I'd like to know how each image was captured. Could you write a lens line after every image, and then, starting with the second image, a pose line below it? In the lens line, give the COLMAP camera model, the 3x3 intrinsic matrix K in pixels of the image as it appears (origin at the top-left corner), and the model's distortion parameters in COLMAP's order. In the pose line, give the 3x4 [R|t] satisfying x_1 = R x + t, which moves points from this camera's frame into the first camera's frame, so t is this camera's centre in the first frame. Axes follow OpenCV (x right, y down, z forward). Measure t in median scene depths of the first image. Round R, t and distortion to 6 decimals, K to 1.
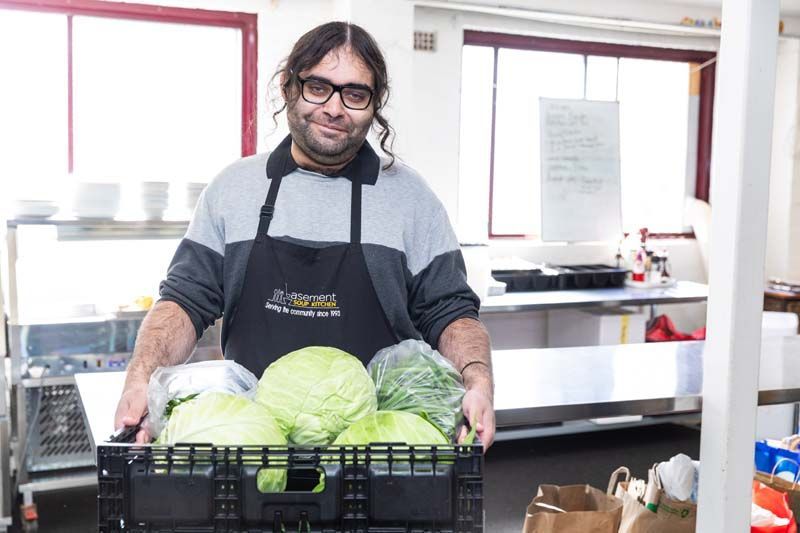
lens RADIAL K [[864.2, 0, 400.0], [0, 864.2, 266.5], [0, 0, 1]] dist [-0.004890, 0.008943]
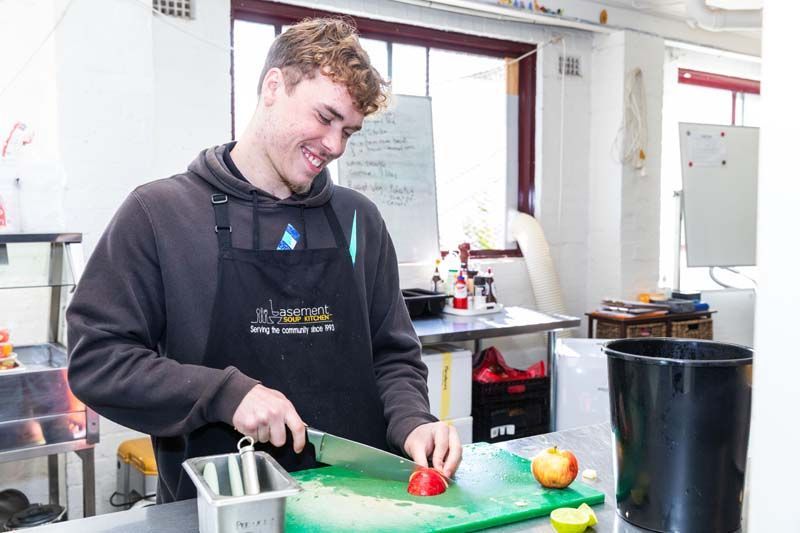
lens RADIAL K [[676.4, 0, 400.0], [0, 676.4, 266.5], [0, 0, 1]] dist [-0.002148, -0.001575]
pose [[0.982130, -0.029017, 0.185952, 0.097797], [0.036032, 0.998756, -0.034458, -0.002548], [-0.184721, 0.040542, 0.981954, 0.365782]]
